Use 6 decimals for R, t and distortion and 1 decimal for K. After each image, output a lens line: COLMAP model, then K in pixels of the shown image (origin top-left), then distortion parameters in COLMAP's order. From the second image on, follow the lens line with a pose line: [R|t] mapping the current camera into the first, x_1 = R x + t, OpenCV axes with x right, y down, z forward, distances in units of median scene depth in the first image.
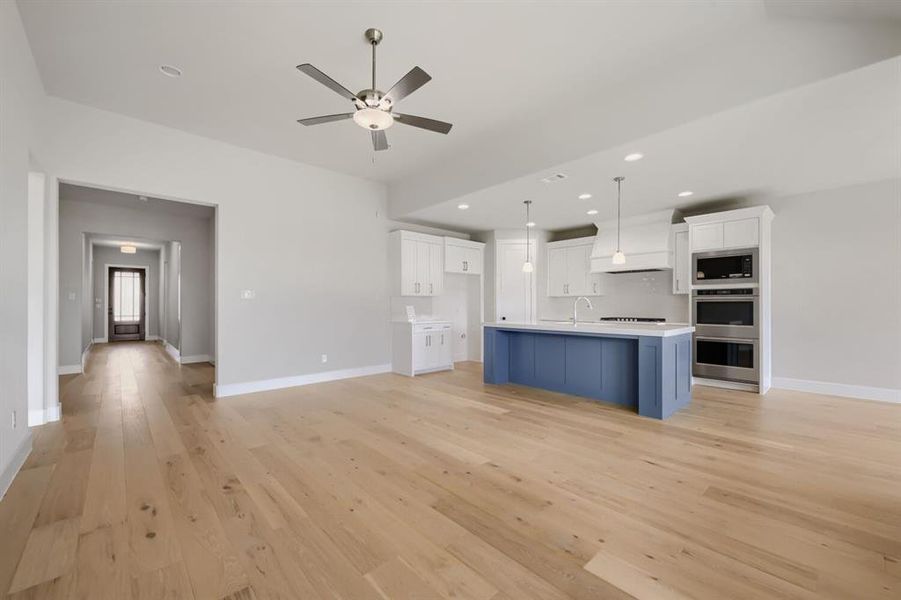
lens RADIAL K [[361.3, 0, 446.2], [0, 361.3, 304.6], [0, 0, 1]] dist [-0.000859, -0.000059]
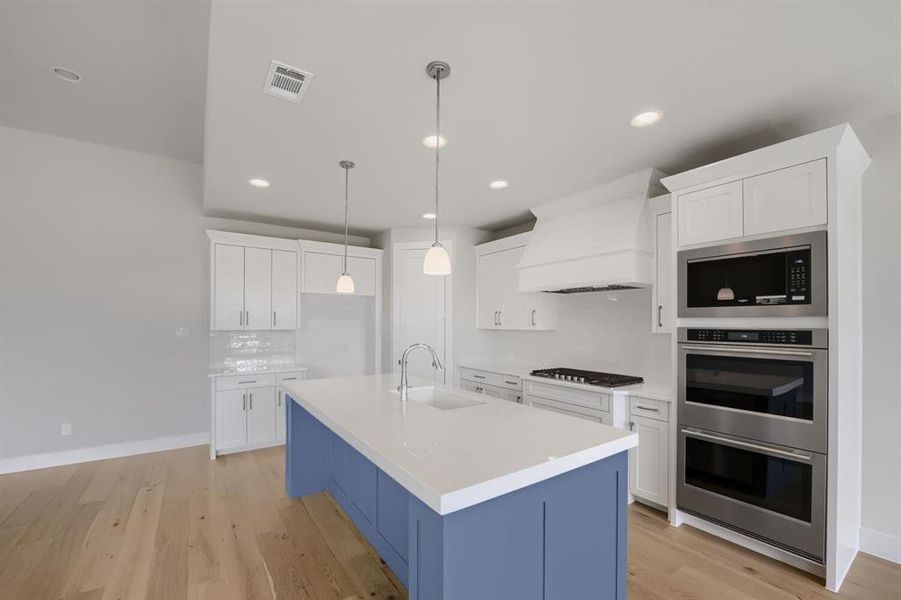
lens RADIAL K [[366.5, 0, 436.2], [0, 366.5, 322.3], [0, 0, 1]] dist [-0.015836, -0.000135]
pose [[0.988664, 0.002624, -0.150121, 0.441552], [-0.002755, 0.999996, -0.000665, -0.047983], [0.150119, 0.001071, 0.988667, 0.479950]]
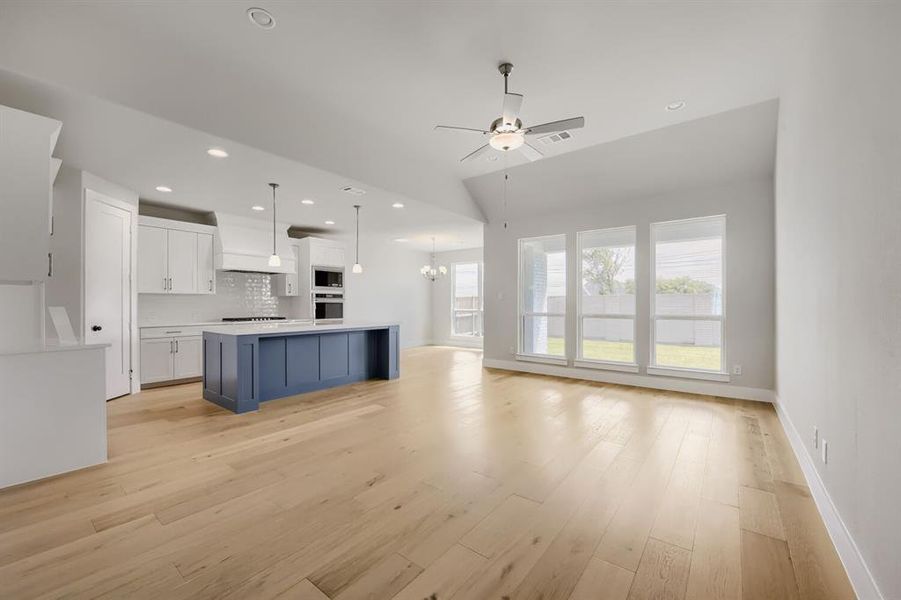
lens RADIAL K [[361.3, 0, 446.2], [0, 361.3, 304.6], [0, 0, 1]] dist [-0.000859, -0.000059]
pose [[-0.151425, 0.001925, 0.988467, -0.685775], [0.001364, 0.999998, -0.001739, 0.002837], [-0.988468, 0.001085, -0.151428, 0.726166]]
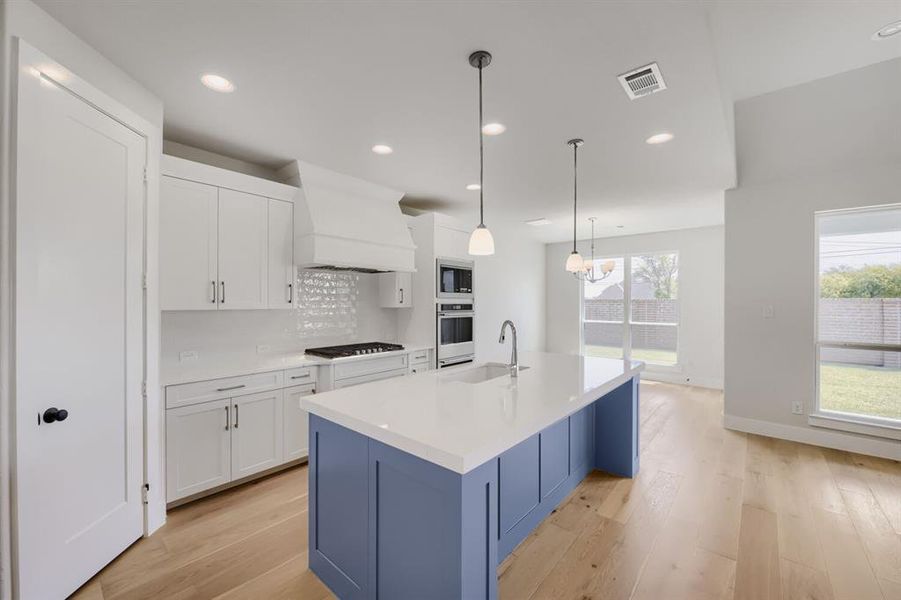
lens RADIAL K [[360.1, 0, 453.5], [0, 360.1, 303.8], [0, 0, 1]] dist [0.000959, -0.000081]
pose [[-0.123239, -0.003471, 0.992371, -0.123394], [-0.002991, 0.999991, 0.003126, -0.043969], [-0.992372, -0.002583, -0.123248, 1.071987]]
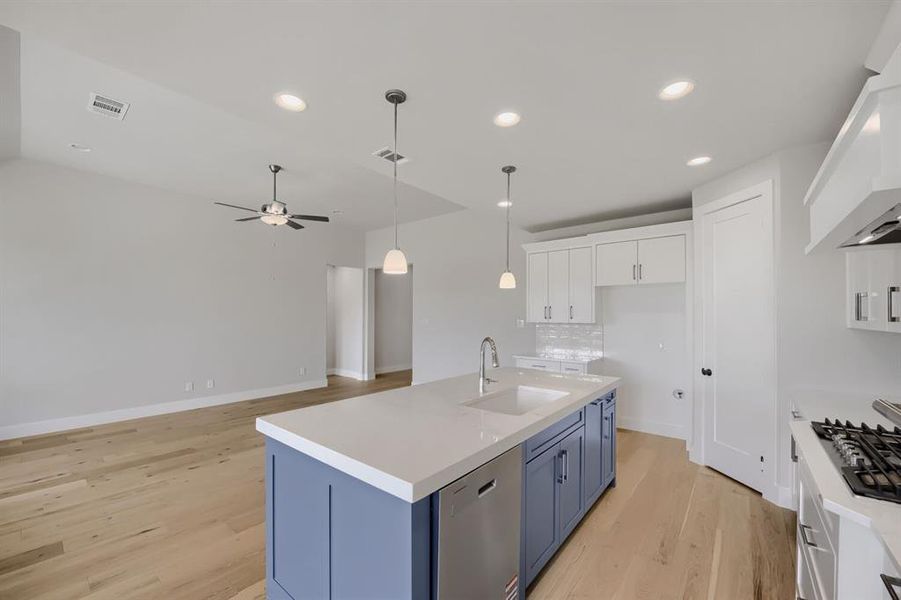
lens RADIAL K [[356.8, 0, 449.7], [0, 356.8, 317.2], [0, 0, 1]] dist [-0.015846, -0.000151]
pose [[0.141042, 0.004720, -0.989992, 0.779987], [0.003651, 0.999979, 0.005288, -0.049753], [0.989997, -0.004360, 0.141022, 0.826851]]
